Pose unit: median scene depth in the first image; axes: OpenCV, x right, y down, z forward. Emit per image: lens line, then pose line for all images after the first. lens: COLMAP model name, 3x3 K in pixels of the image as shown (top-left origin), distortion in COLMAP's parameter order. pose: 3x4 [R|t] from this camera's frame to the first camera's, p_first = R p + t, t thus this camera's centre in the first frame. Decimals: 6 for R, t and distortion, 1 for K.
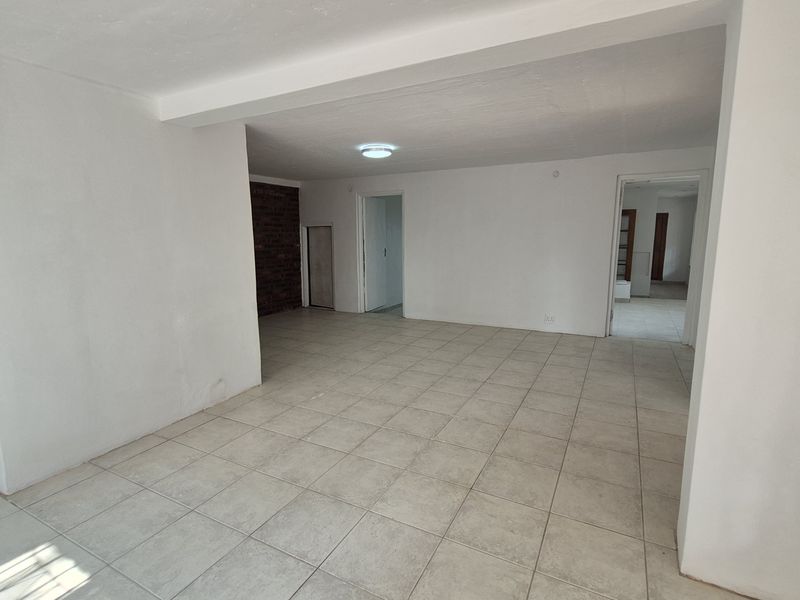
lens RADIAL K [[423.5, 0, 399.7], [0, 423.5, 298.9], [0, 0, 1]] dist [0.004394, -0.002614]
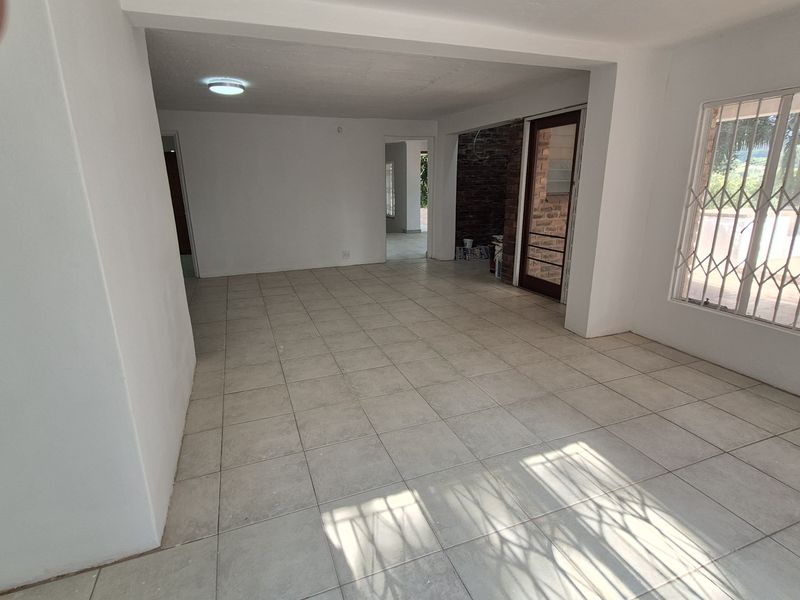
lens RADIAL K [[423.5, 0, 398.5], [0, 423.5, 299.5], [0, 0, 1]] dist [0.004394, -0.002614]
pose [[0.647867, -0.207116, 0.733056, -0.910519], [0.127479, 0.978235, 0.163723, -0.011105], [-0.751011, -0.012622, 0.660170, 0.186418]]
